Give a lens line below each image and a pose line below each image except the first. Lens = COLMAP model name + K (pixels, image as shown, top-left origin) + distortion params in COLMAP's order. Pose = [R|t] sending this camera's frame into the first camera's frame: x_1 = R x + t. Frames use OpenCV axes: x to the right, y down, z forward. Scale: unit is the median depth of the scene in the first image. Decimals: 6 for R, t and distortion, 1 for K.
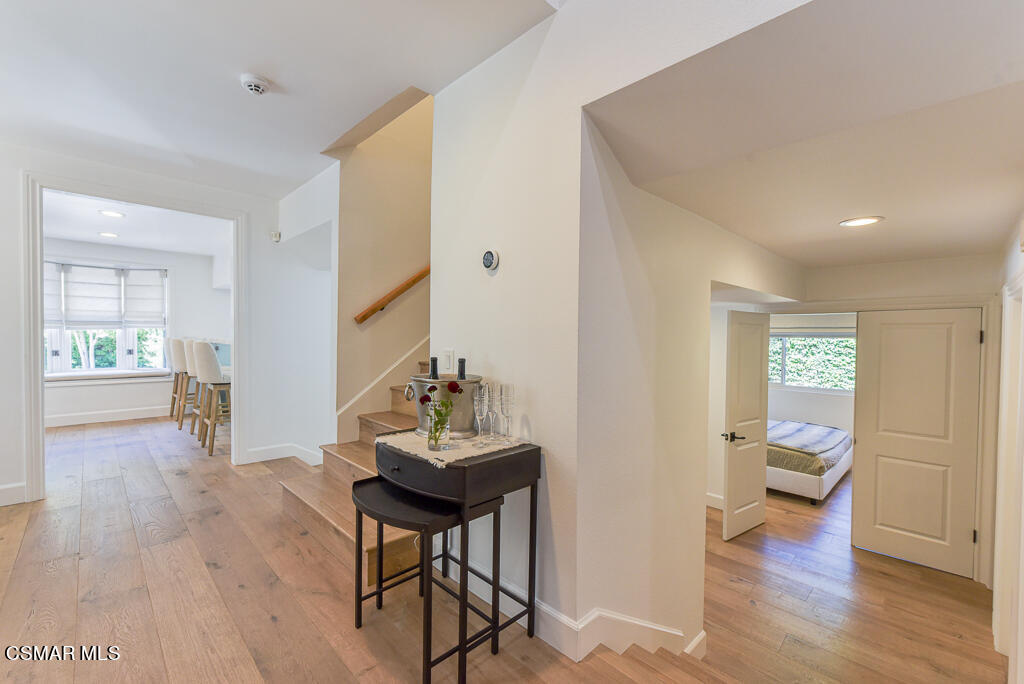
lens RADIAL K [[429.4, 0, 512.0], [0, 429.4, 342.0], [0, 0, 1]] dist [0.001036, 0.000022]
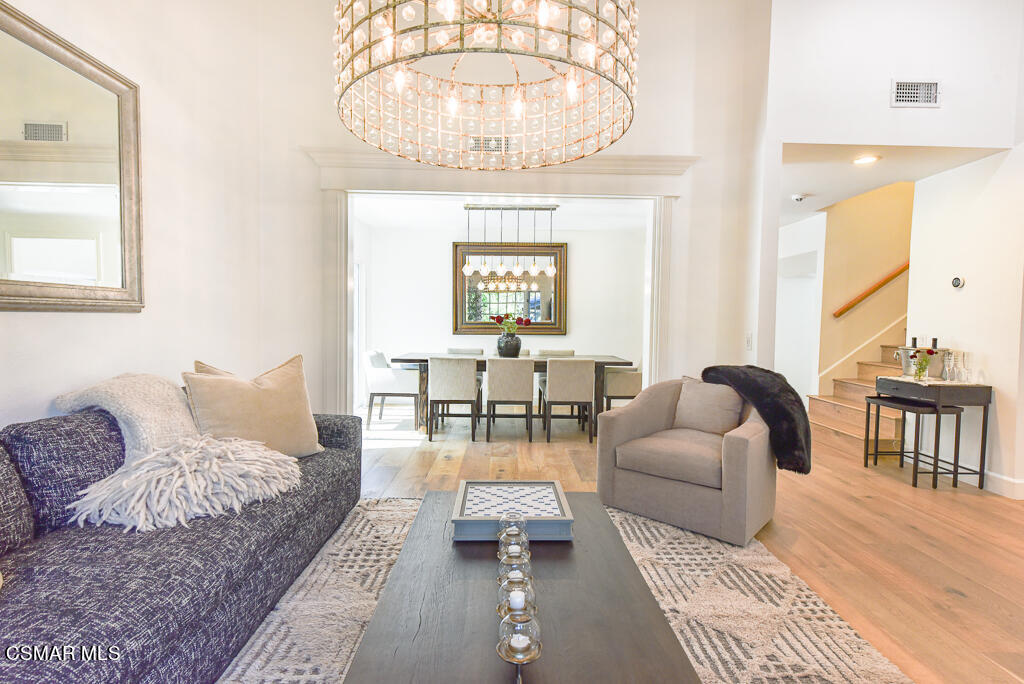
lens RADIAL K [[493.4, 0, 512.0], [0, 493.4, 342.0], [0, 0, 1]] dist [0.002331, -0.000144]
pose [[0.720792, 0.025855, -0.692669, 0.045204], [-0.013973, 0.999643, 0.022773, 0.034033], [0.693011, -0.006736, 0.720896, -1.849617]]
